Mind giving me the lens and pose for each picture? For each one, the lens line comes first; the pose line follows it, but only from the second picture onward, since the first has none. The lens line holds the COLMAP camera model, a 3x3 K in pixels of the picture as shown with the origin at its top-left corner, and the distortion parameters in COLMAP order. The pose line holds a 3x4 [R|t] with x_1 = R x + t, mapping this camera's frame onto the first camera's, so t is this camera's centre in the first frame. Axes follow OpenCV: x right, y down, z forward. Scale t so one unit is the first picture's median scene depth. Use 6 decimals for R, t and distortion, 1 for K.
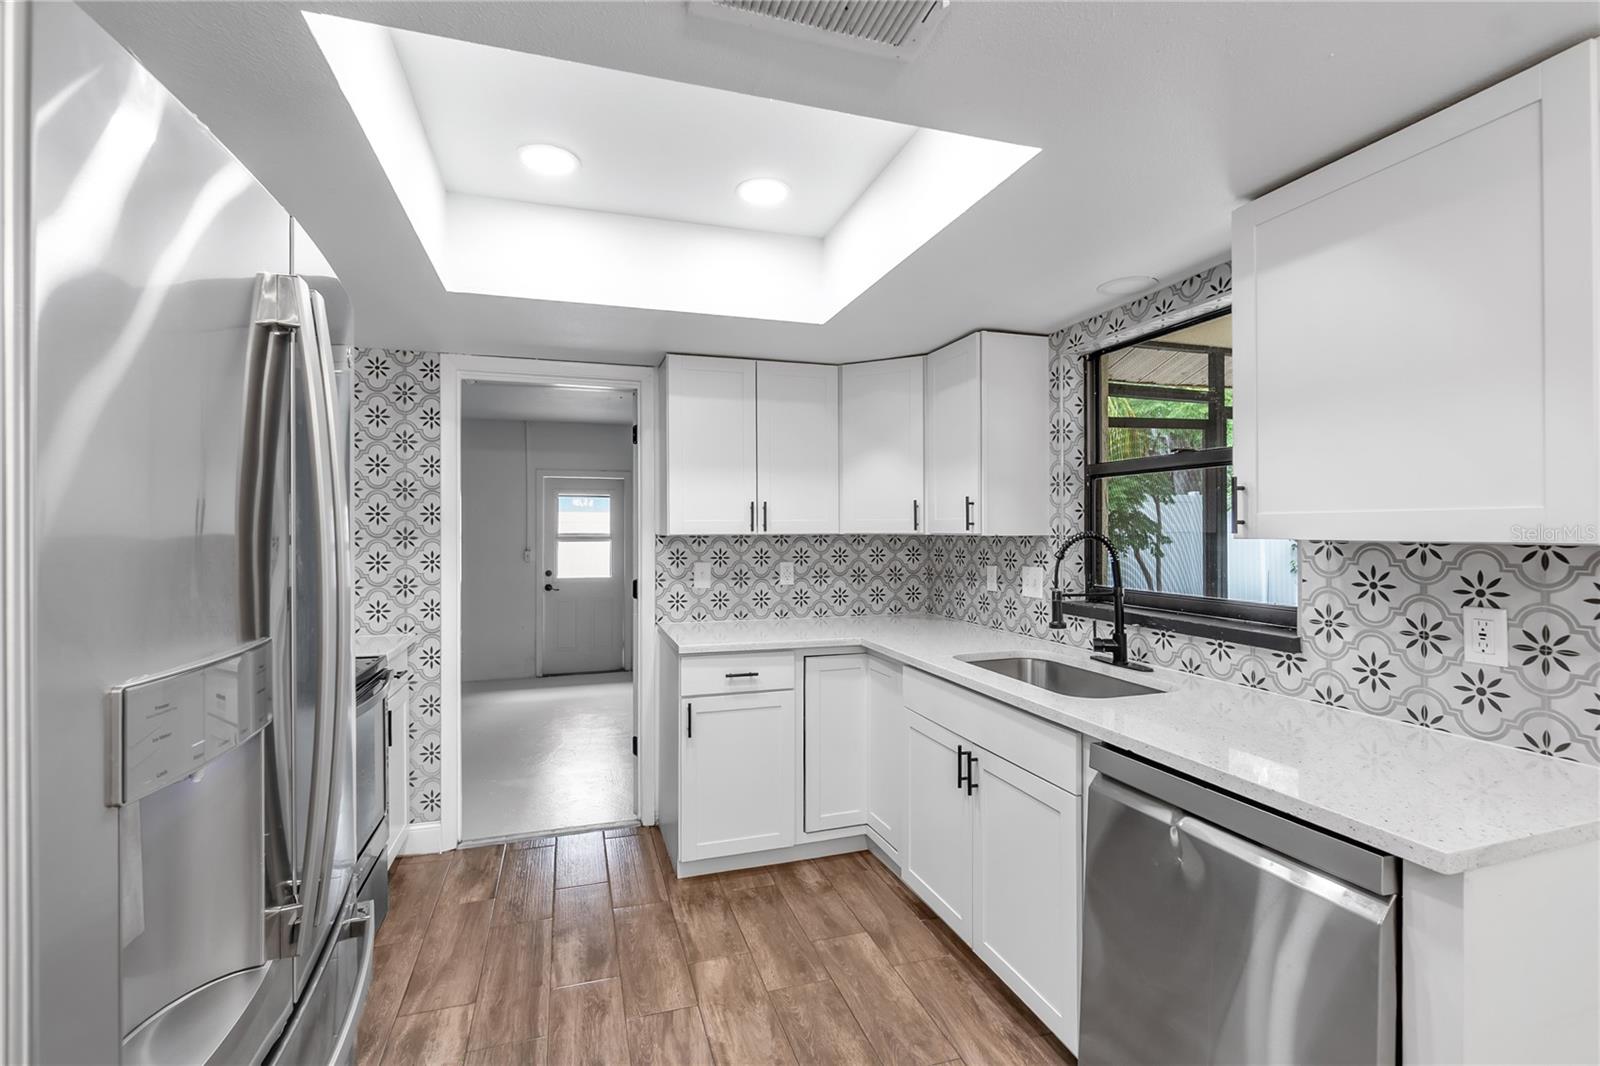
lens RADIAL K [[701.5, 0, 792.4], [0, 701.5, 526.0], [0, 0, 1]] dist [-0.001894, 0.001124]
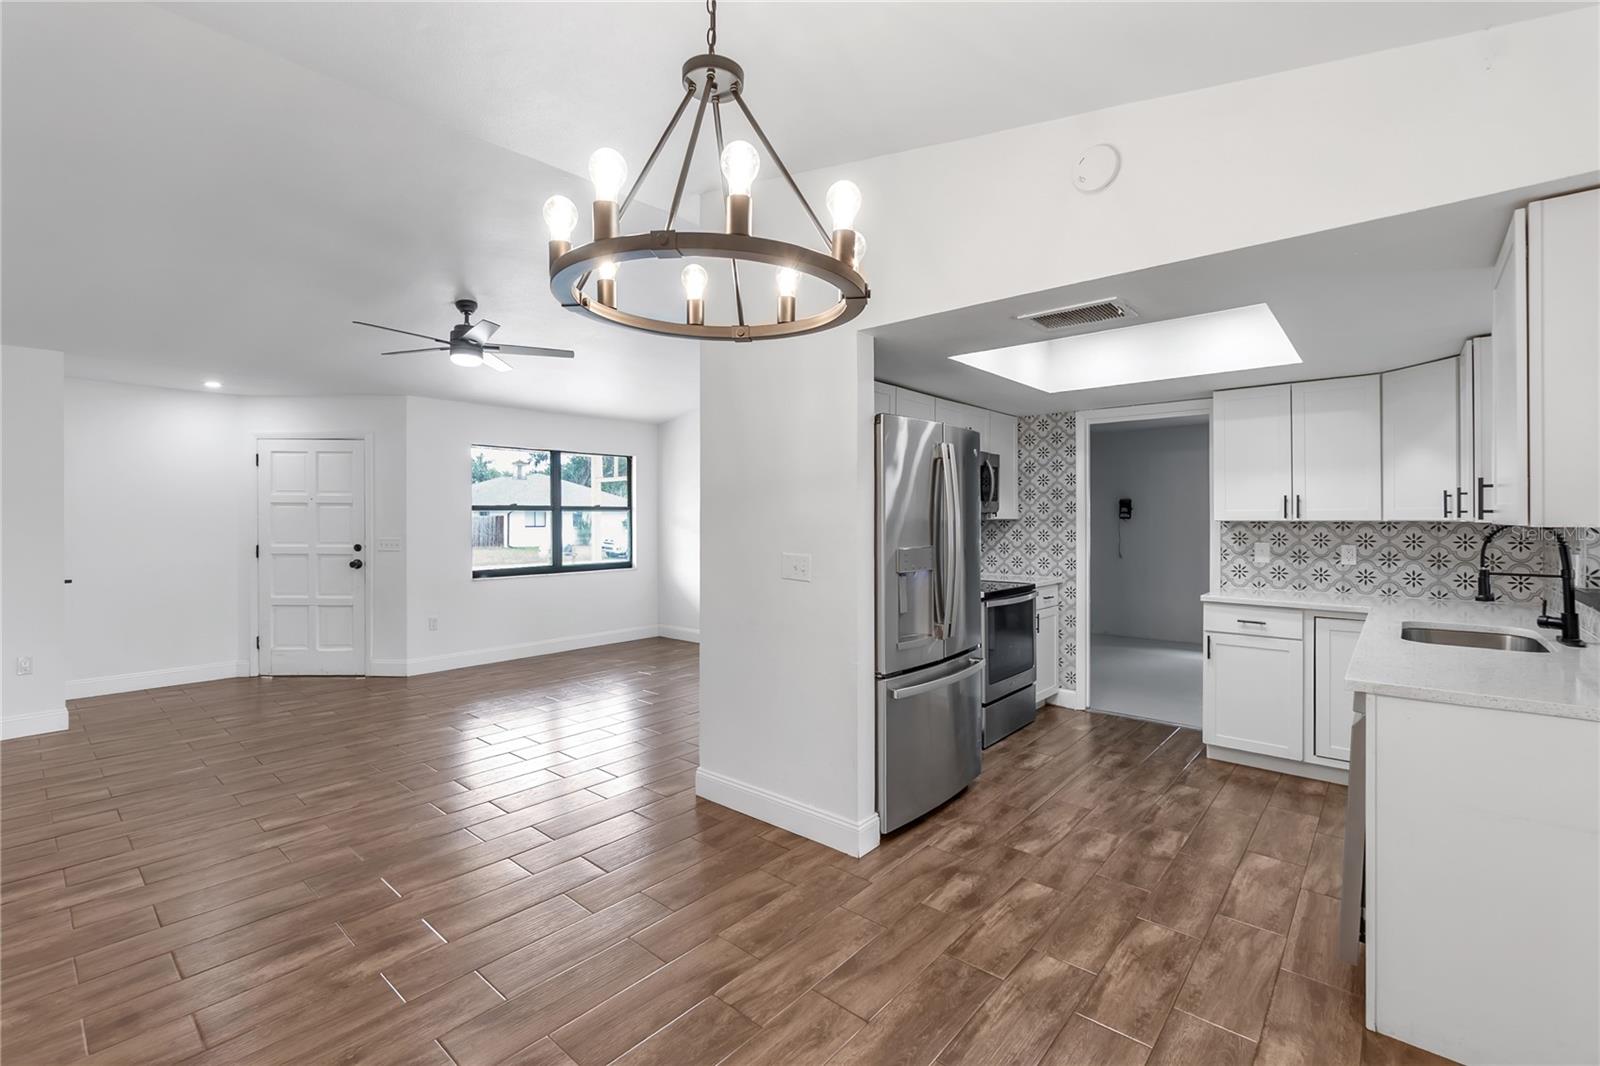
lens RADIAL K [[701.5, 0, 804.0], [0, 701.5, 518.7], [0, 0, 1]] dist [-0.001894, 0.001124]
pose [[0.524583, 0.002519, -0.851355, 0.626240], [0.003158, 0.999983, 0.004904, -0.000615], [0.851353, -0.005261, 0.524566, -0.462815]]
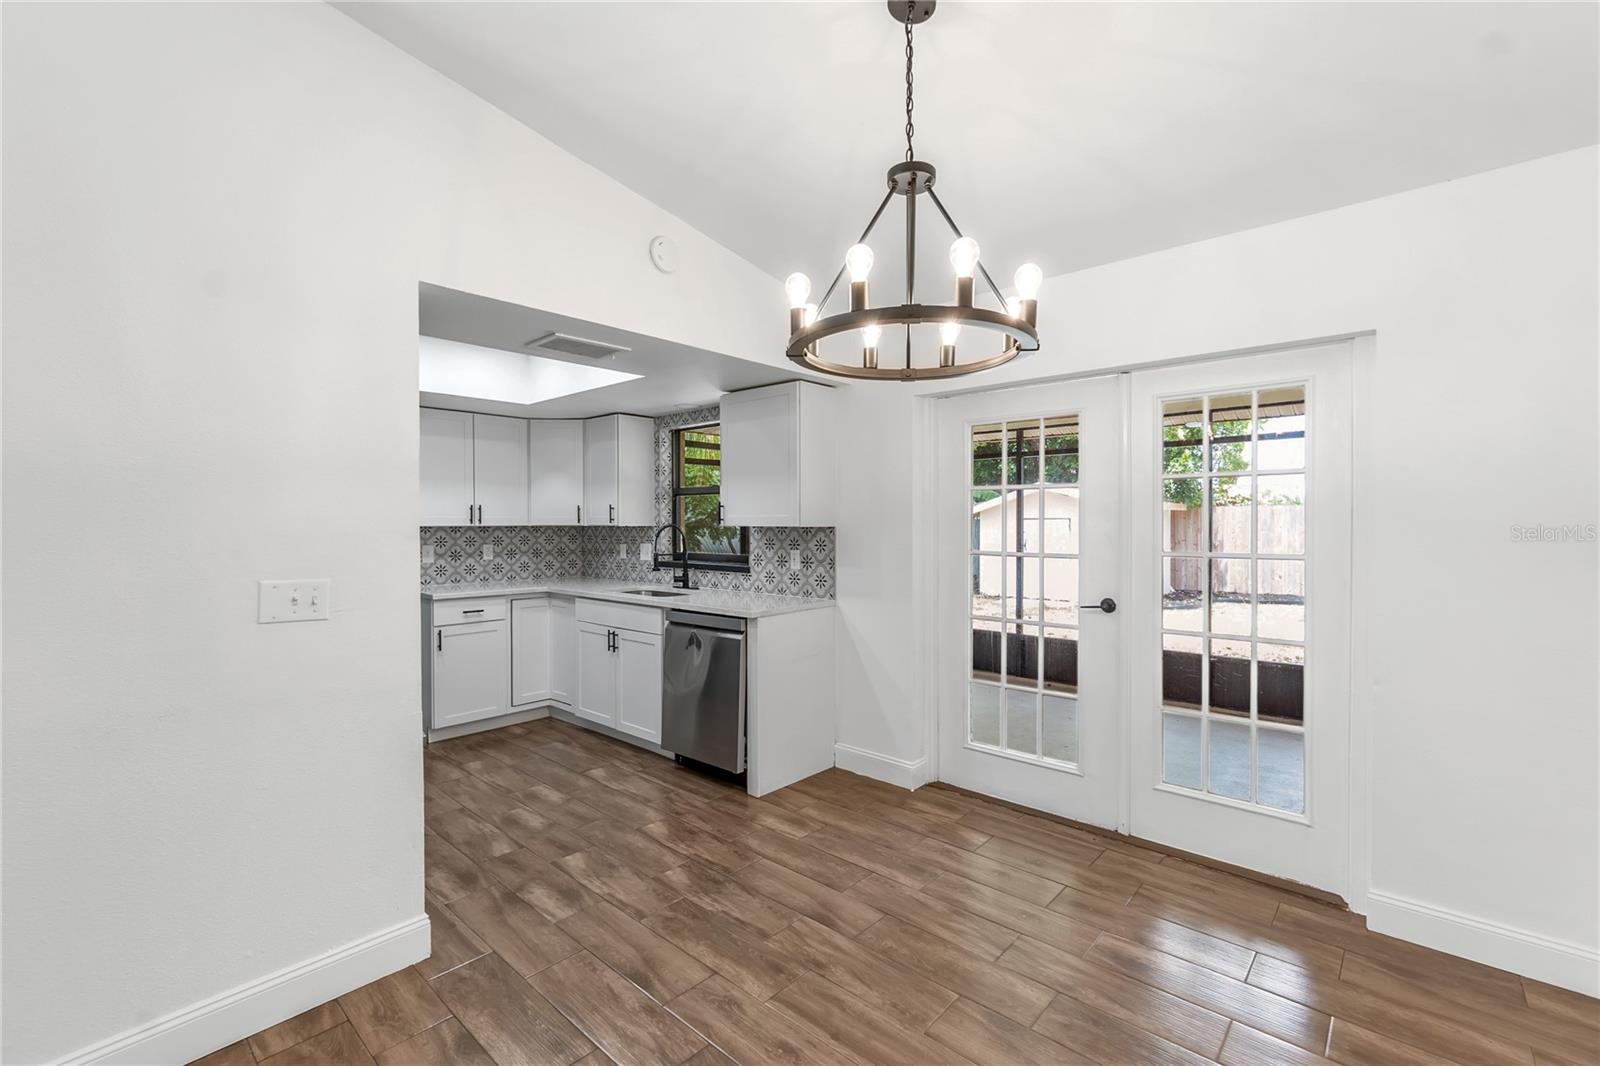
lens RADIAL K [[687.9, 0, 791.1], [0, 687.9, 528.9], [0, 0, 1]] dist [-0.003727, -0.000189]
pose [[0.865129, -0.003932, 0.501534, -0.228392], [-0.002278, 0.999928, 0.011769, -0.000925], [-0.501544, -0.011324, 0.865058, -0.740786]]
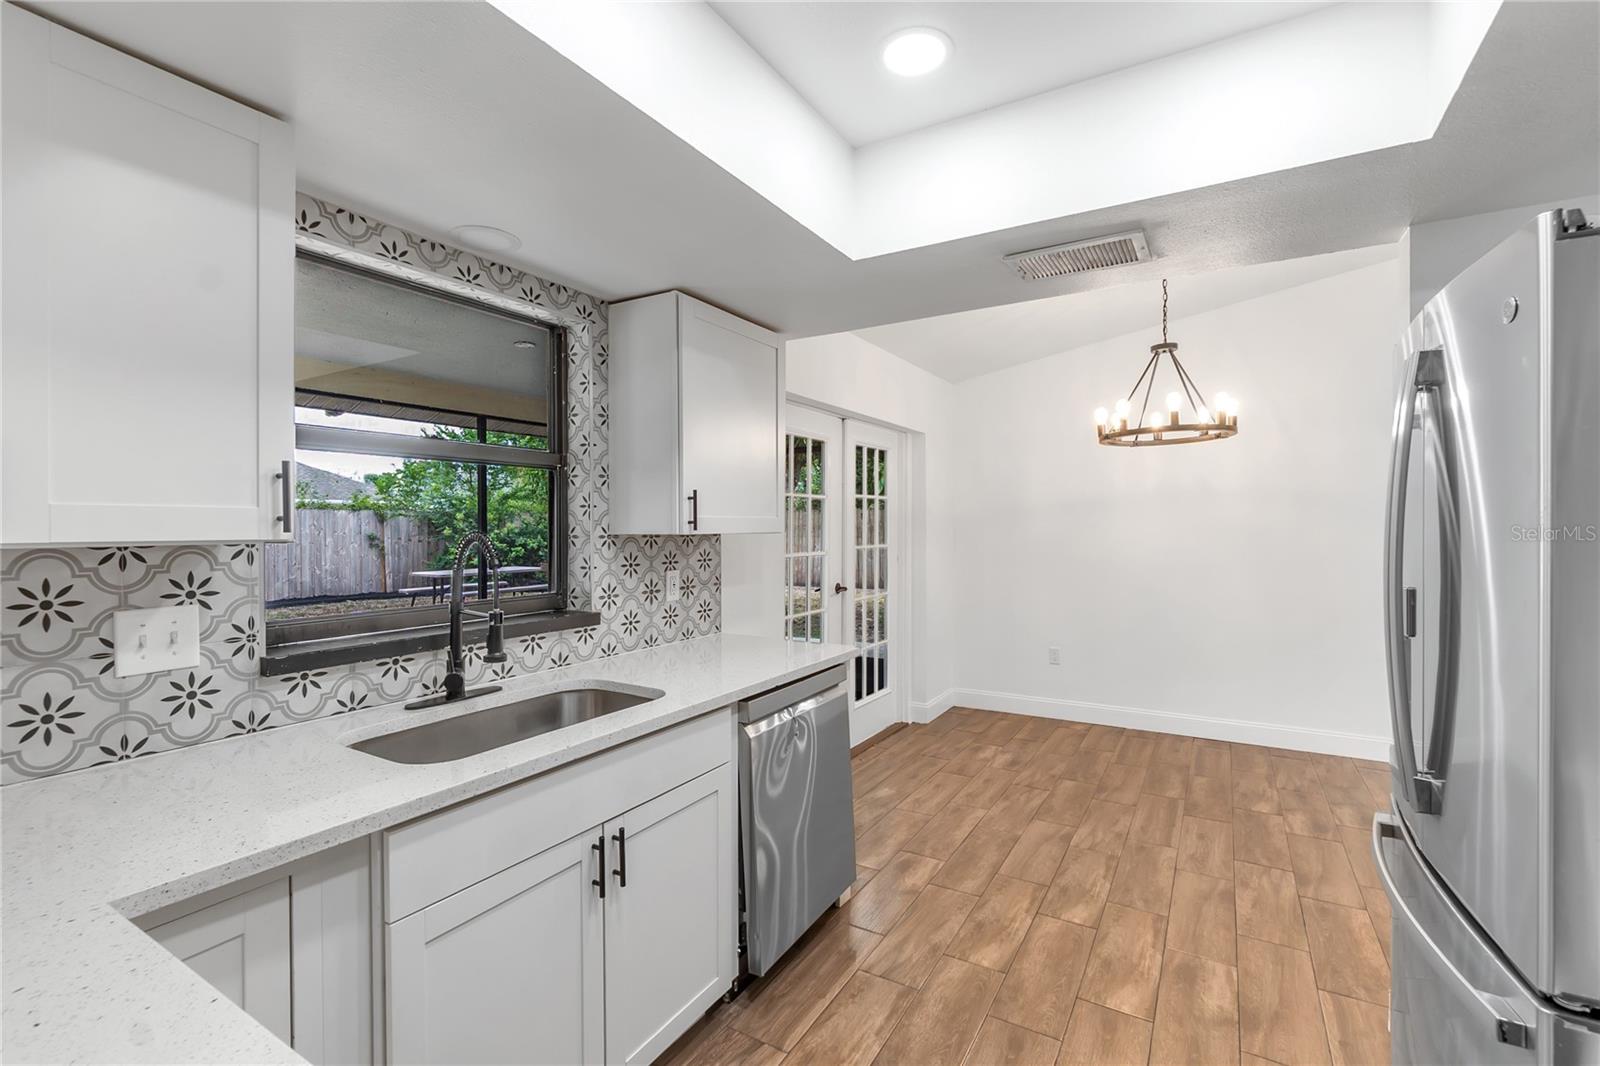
lens RADIAL K [[701.5, 0, 817.5], [0, 701.5, 531.5], [0, 0, 1]] dist [-0.001894, 0.001124]
pose [[-0.669760, -0.002904, 0.742572, -0.326519], [0.000836, 0.999989, 0.004665, 0.003693], [-0.742577, 0.003745, -0.669750, 1.006845]]
